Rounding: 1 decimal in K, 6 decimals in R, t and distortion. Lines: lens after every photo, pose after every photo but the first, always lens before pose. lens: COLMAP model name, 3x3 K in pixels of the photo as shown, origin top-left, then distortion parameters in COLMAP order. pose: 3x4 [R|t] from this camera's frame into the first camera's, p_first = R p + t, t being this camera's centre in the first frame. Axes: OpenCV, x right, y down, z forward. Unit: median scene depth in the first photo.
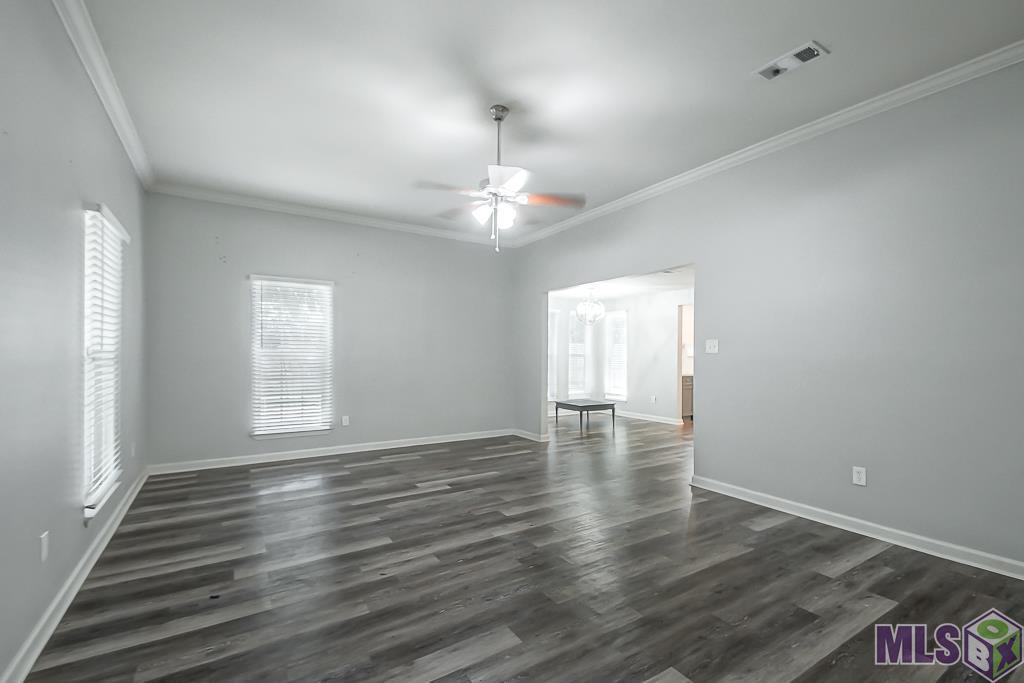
lens RADIAL K [[451.4, 0, 516.2], [0, 451.4, 353.1], [0, 0, 1]] dist [0.022998, -0.000261]
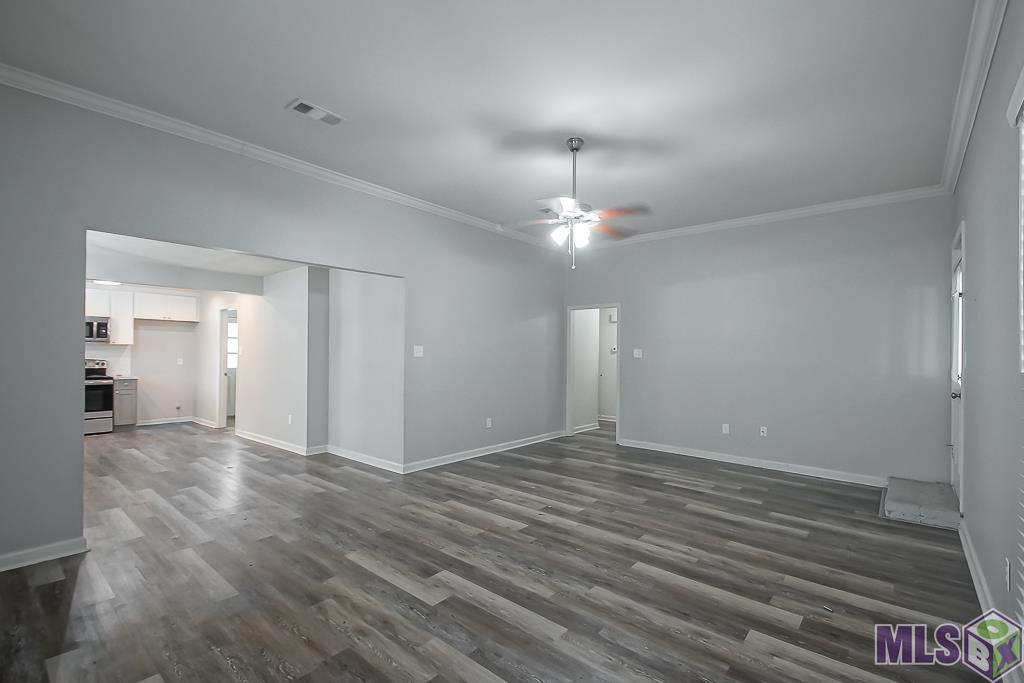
lens RADIAL K [[454.5, 0, 518.2], [0, 454.5, 342.1], [0, 0, 1]] dist [0.022105, -0.000831]
pose [[-0.297763, 0.019811, 0.954434, -0.994042], [-0.008811, 0.999685, -0.023499, -0.015783], [-0.954599, -0.015407, -0.297495, 1.359691]]
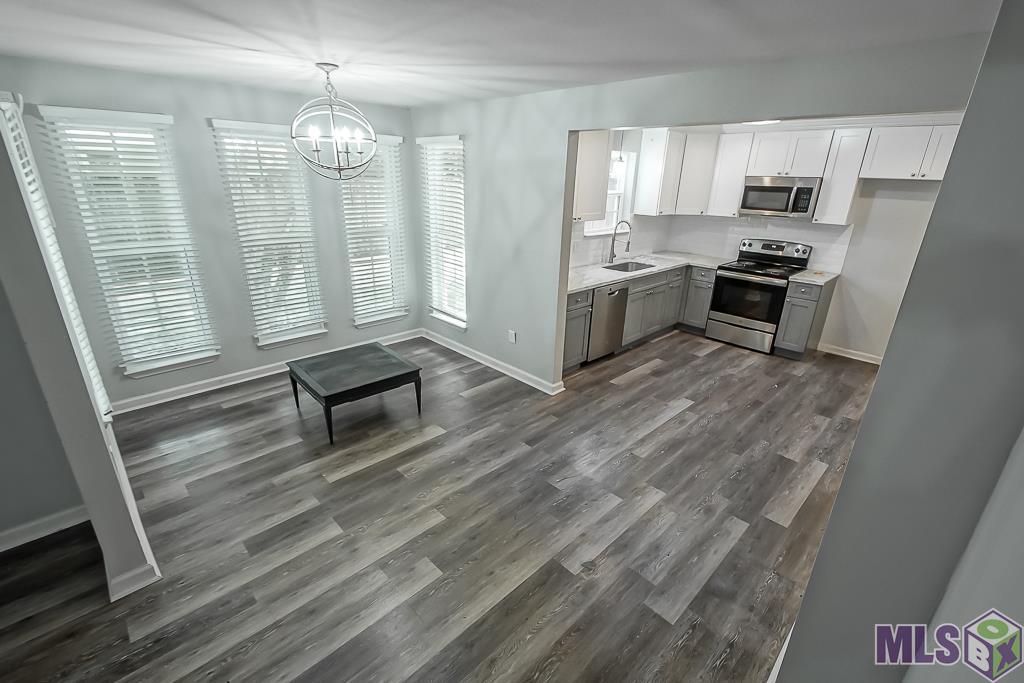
lens RADIAL K [[454.5, 0, 518.2], [0, 454.5, 342.1], [0, 0, 1]] dist [0.022105, -0.000831]
pose [[0.978247, -0.045055, 0.202490, 0.521127], [-0.029988, 0.935161, 0.352951, -0.167021], [-0.205263, -0.351346, 0.913468, 1.340916]]
